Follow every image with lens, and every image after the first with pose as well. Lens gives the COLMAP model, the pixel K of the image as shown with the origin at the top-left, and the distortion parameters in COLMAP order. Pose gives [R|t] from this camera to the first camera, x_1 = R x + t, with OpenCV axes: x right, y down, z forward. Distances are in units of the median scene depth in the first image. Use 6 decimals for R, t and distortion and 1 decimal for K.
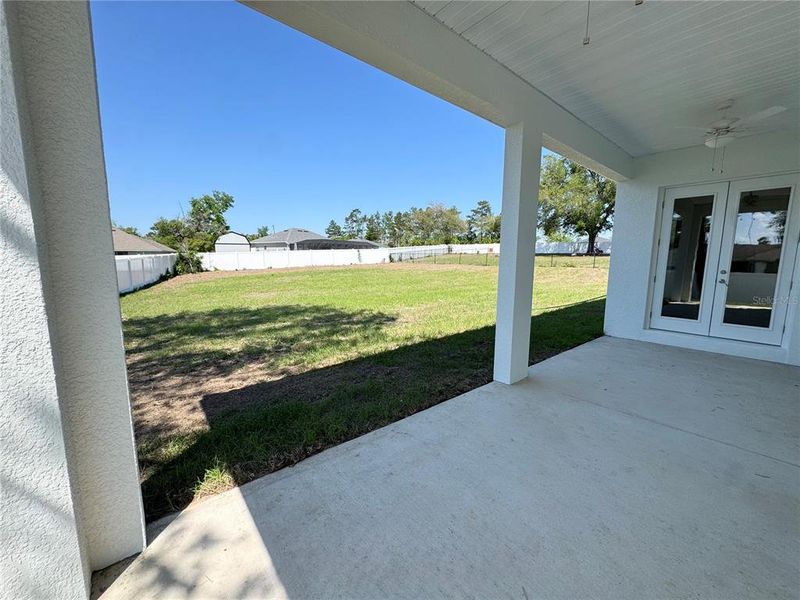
lens RADIAL K [[319.5, 0, 399.7], [0, 319.5, 299.0], [0, 0, 1]] dist [-0.001973, 0.000129]
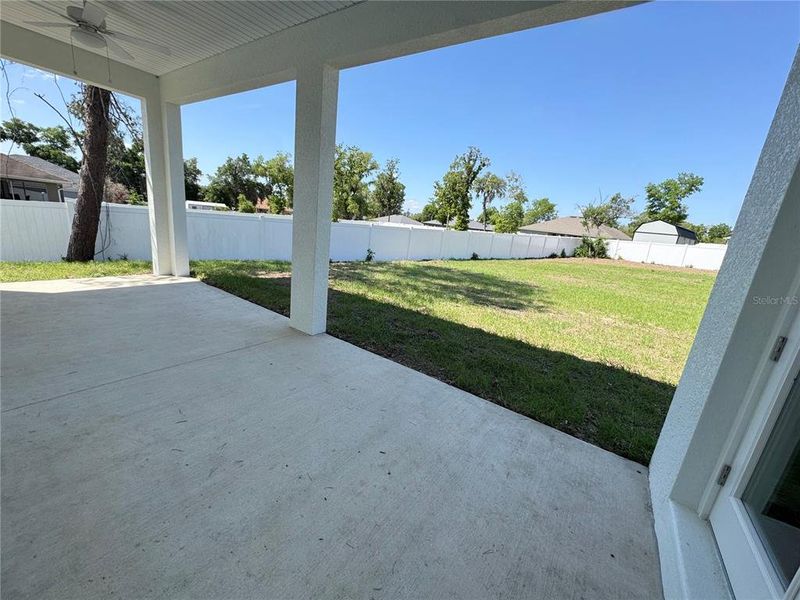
lens RADIAL K [[319.5, 0, 399.7], [0, 319.5, 299.0], [0, 0, 1]] dist [-0.001973, 0.000129]
pose [[0.256022, 0.254331, -0.932614, 0.148145], [-0.231033, 0.952908, 0.196442, -0.011438], [0.938657, 0.165171, 0.302724, 0.106175]]
